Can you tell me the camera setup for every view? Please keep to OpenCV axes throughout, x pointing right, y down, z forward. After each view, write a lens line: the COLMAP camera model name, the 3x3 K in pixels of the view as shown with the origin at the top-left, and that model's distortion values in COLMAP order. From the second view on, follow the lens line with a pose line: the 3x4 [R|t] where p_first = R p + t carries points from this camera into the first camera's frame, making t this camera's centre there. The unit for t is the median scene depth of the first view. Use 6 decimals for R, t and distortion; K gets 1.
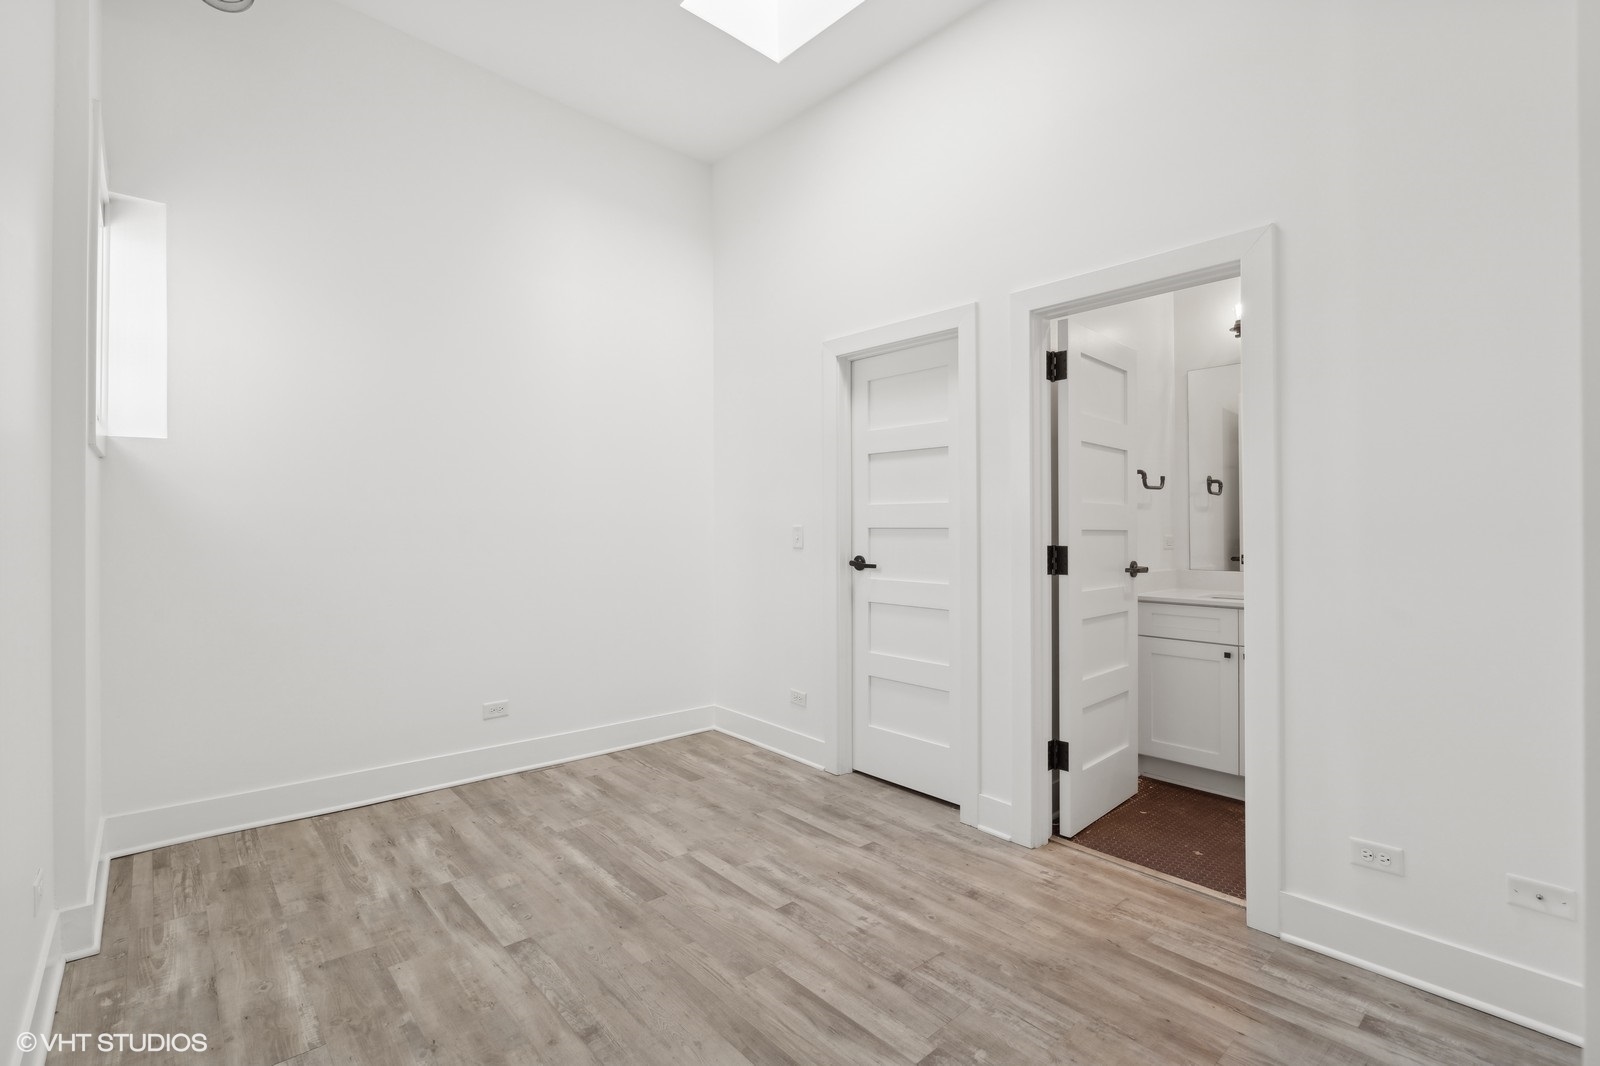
lens RADIAL K [[724.6, 0, 805.6], [0, 724.6, 531.5], [0, 0, 1]] dist [-0.001114, 0.000057]
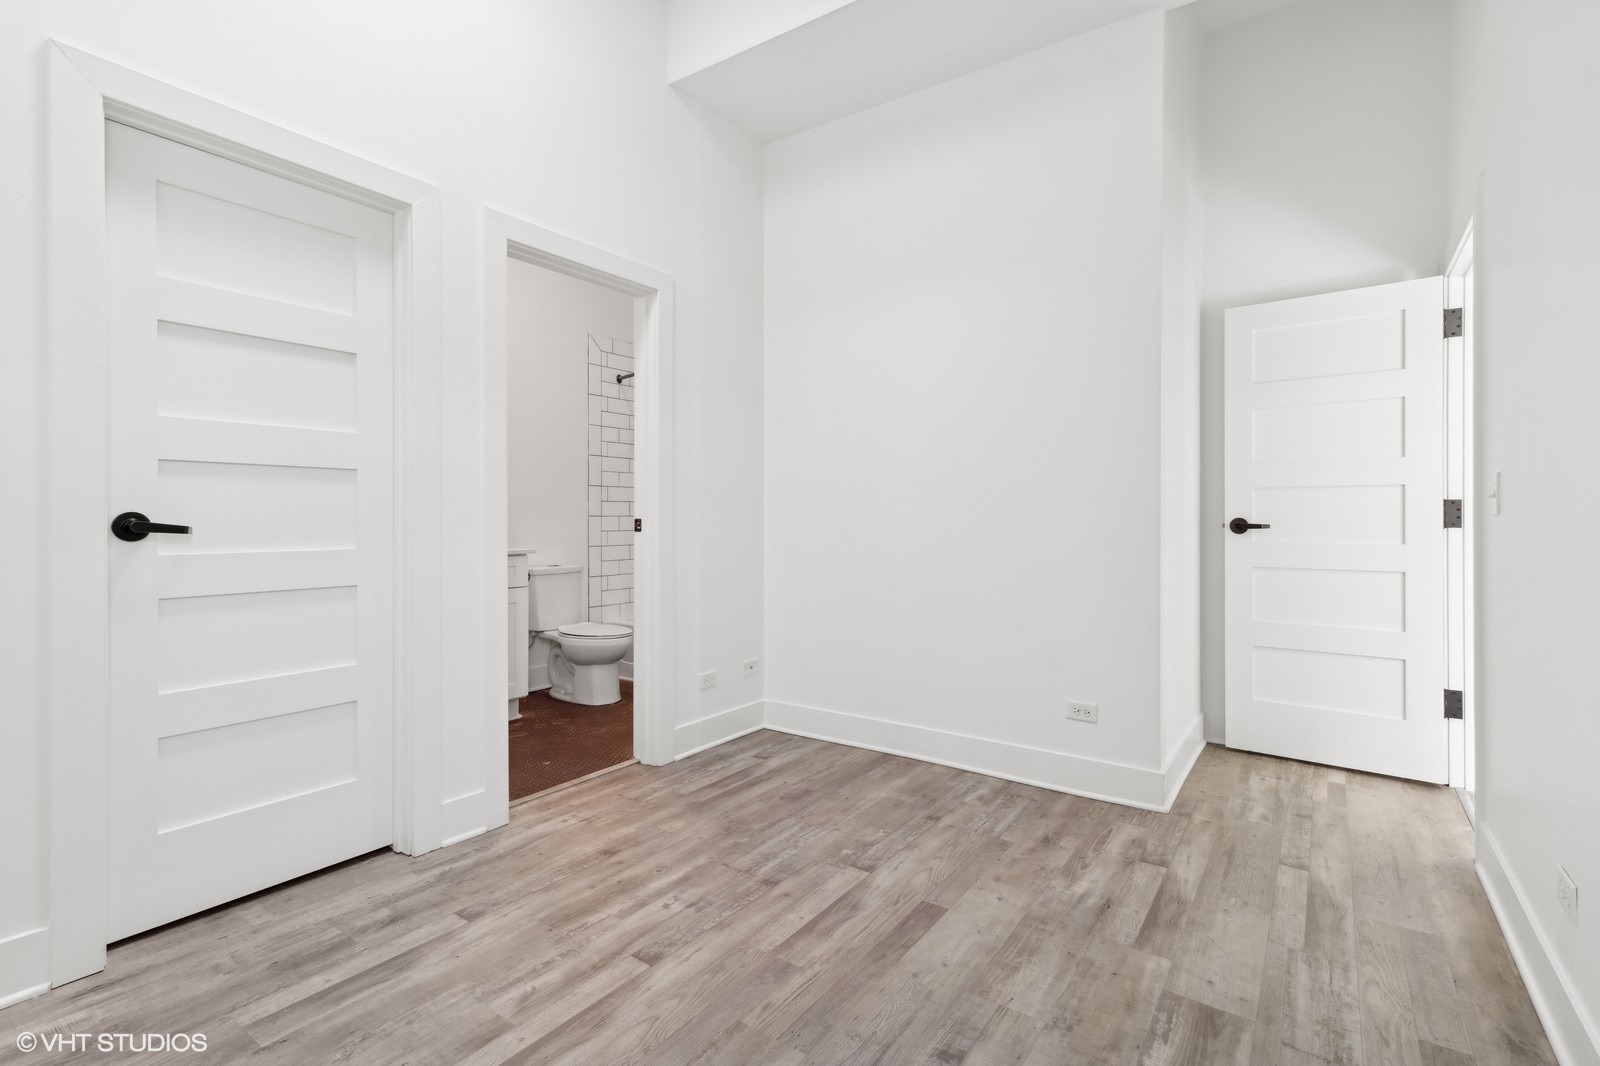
lens RADIAL K [[724.6, 0, 797.8], [0, 724.6, 523.3], [0, 0, 1]] dist [-0.001114, 0.000057]
pose [[-0.203095, -0.011451, 0.979092, -0.764152], [-0.000556, 0.999933, 0.011579, 0.053135], [-0.979159, 0.001807, -0.203088, 0.958687]]
